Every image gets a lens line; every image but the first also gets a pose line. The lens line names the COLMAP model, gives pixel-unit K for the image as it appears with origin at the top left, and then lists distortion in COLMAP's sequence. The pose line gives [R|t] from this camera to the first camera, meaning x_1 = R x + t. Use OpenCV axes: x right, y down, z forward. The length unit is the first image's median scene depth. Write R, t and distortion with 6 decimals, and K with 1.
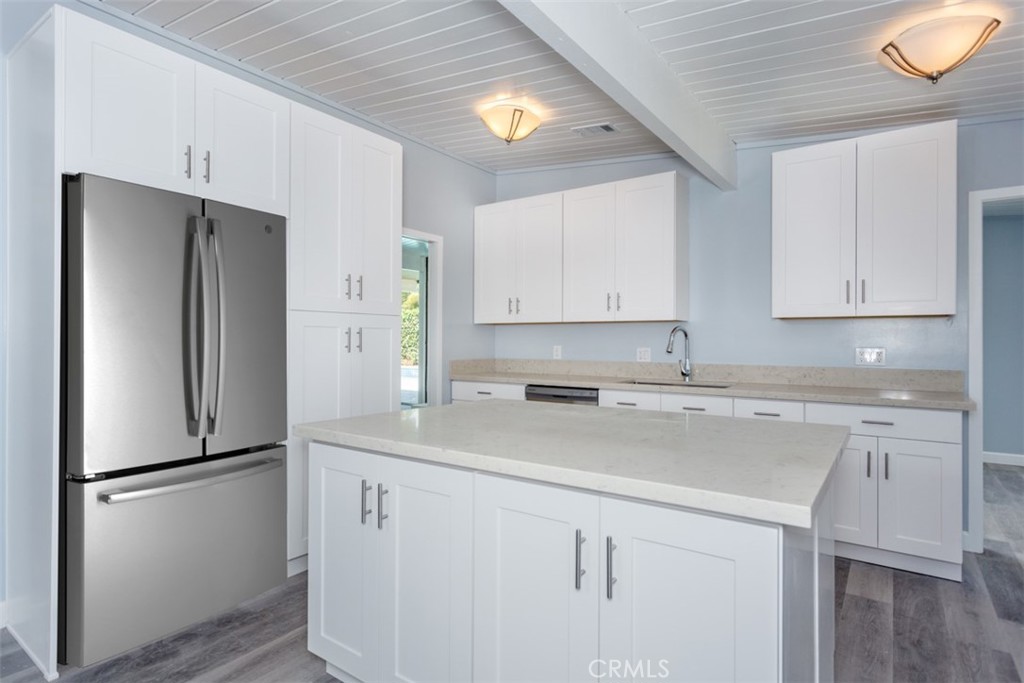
lens RADIAL K [[560.1, 0, 509.4], [0, 560.1, 336.9], [0, 0, 1]] dist [0.022721, 0.000350]
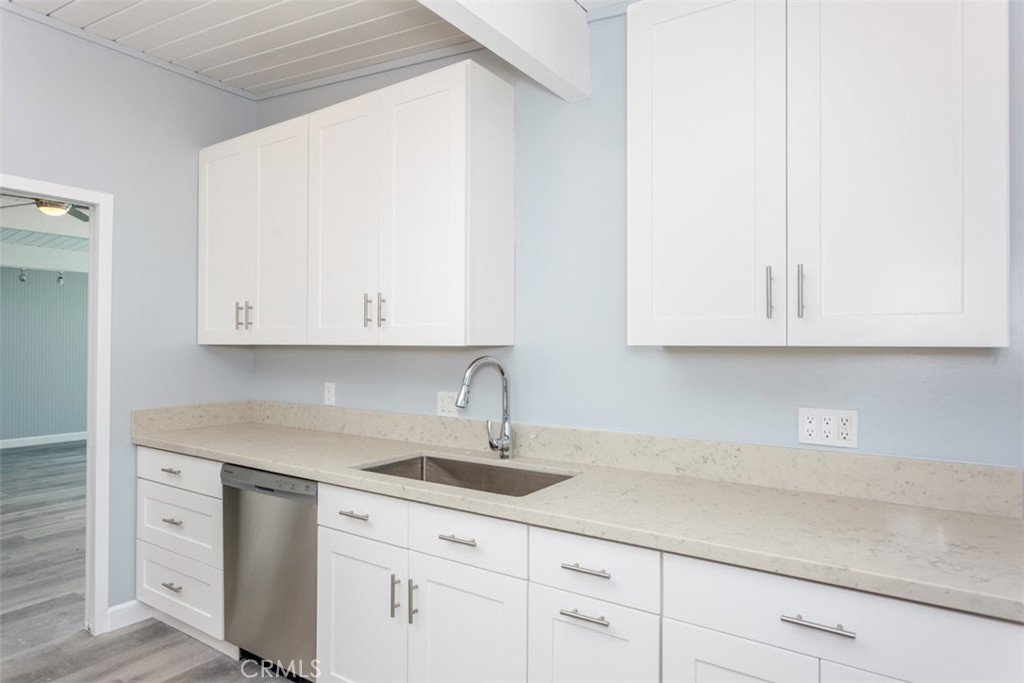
lens RADIAL K [[598.9, 0, 511.9], [0, 598.9, 339.7], [0, 0, 1]] dist [-0.005232, -0.000546]
pose [[0.999892, -0.003996, 0.014127, 0.323573], [0.003914, 0.999975, 0.005861, -0.038661], [-0.014150, -0.005805, 0.999883, 0.441513]]
